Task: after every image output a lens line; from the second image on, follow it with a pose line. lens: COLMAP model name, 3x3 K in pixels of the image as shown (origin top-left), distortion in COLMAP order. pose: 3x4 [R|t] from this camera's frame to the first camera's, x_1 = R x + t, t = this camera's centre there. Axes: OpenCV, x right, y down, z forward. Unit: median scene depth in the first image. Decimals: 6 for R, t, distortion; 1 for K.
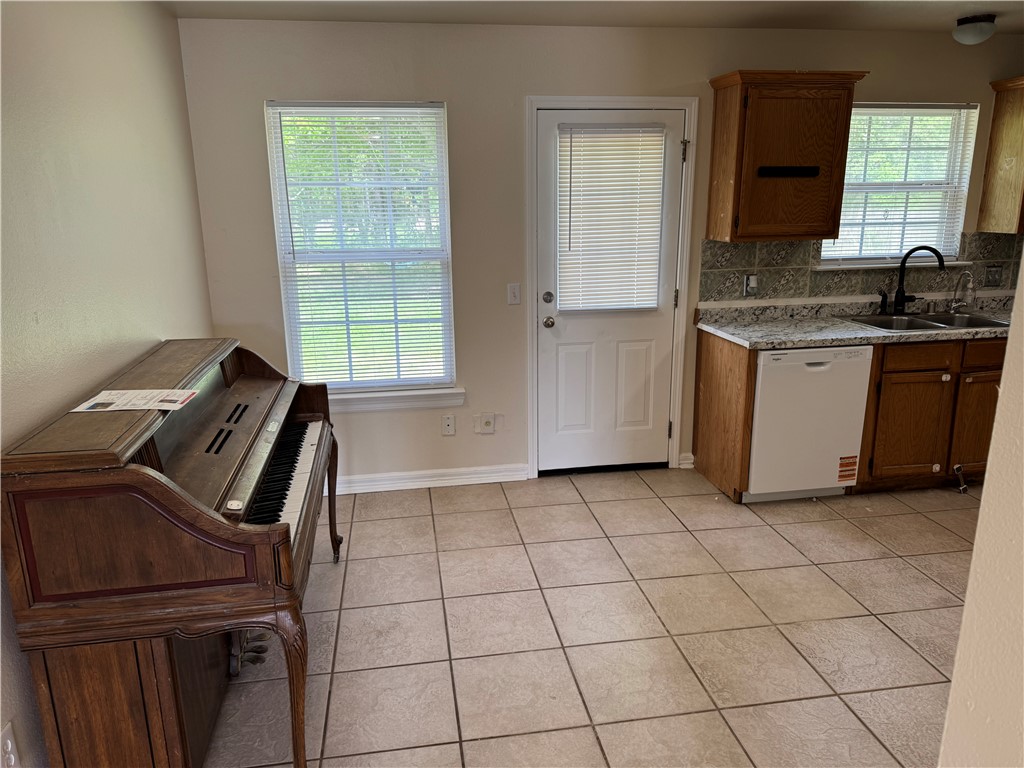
lens RADIAL K [[729.2, 0, 505.1], [0, 729.2, 376.6], [0, 0, 1]] dist [0.055133, -0.066829]
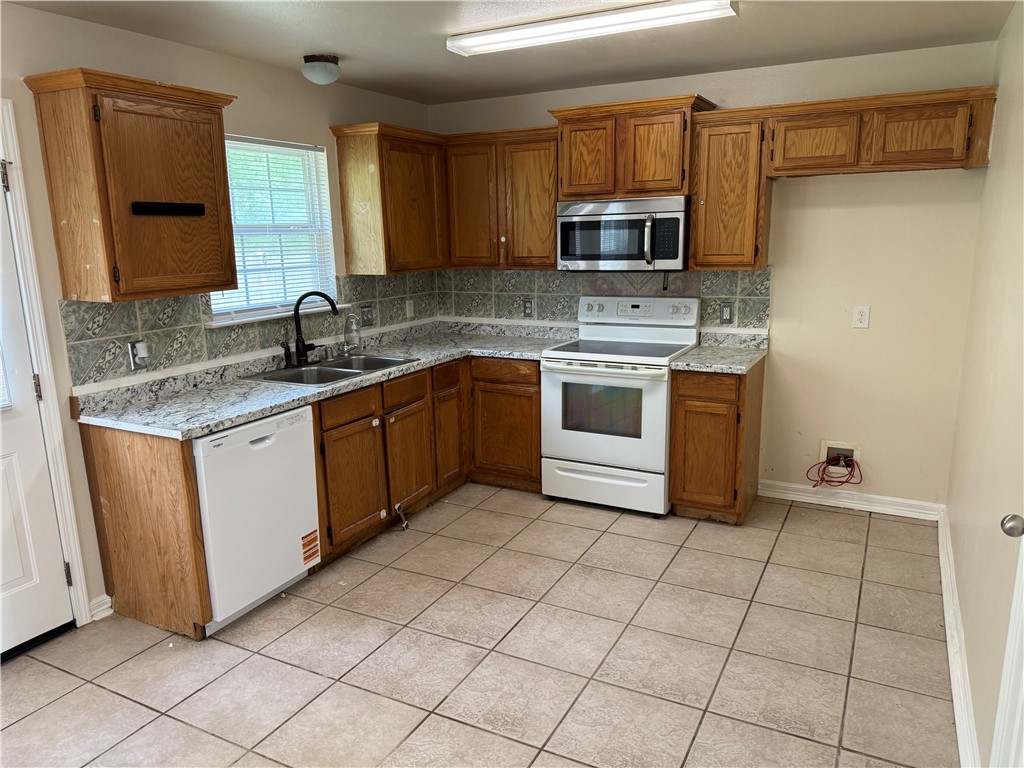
lens RADIAL K [[729.2, 0, 517.3], [0, 729.2, 388.1], [0, 0, 1]] dist [0.055133, -0.066829]
pose [[0.595909, -0.168301, 0.785218, -0.042896], [0.201820, 0.977797, 0.056415, -0.058577], [-0.777278, 0.124854, 0.616644, 0.239990]]
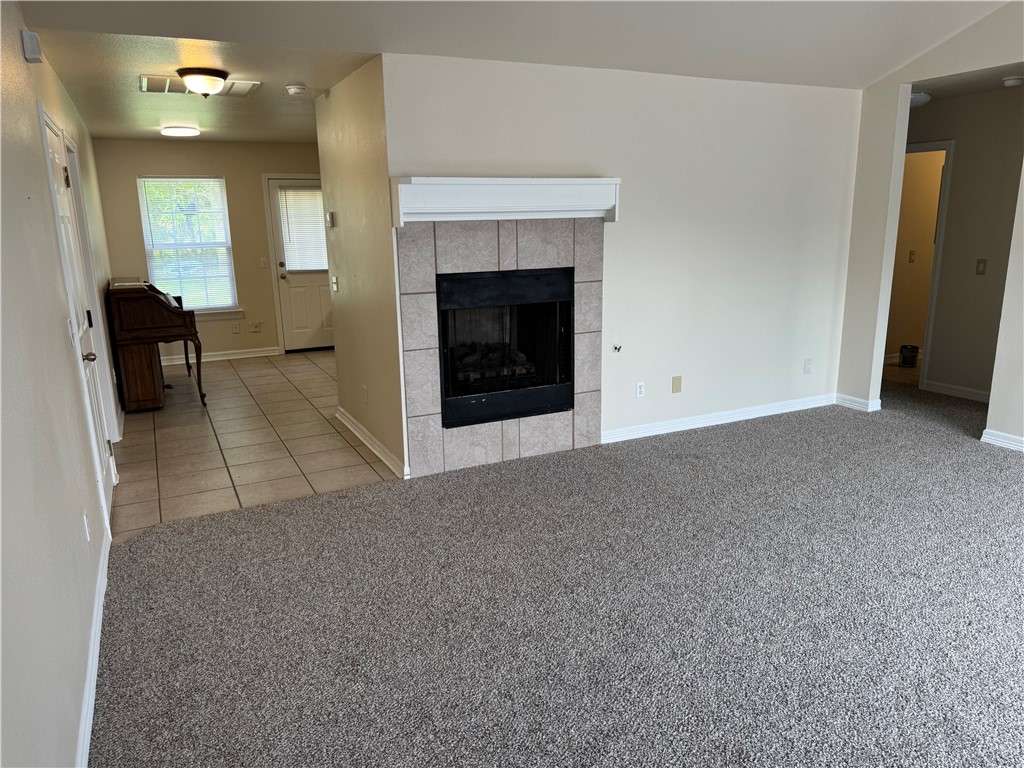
lens RADIAL K [[729.2, 0, 515.5], [0, 729.2, 382.0], [0, 0, 1]] dist [0.055133, -0.066829]
pose [[0.950330, -0.076223, 0.301765, 0.035829], [0.082579, 0.996550, -0.008341, 0.311923], [-0.300088, 0.032846, 0.953346, -1.256299]]
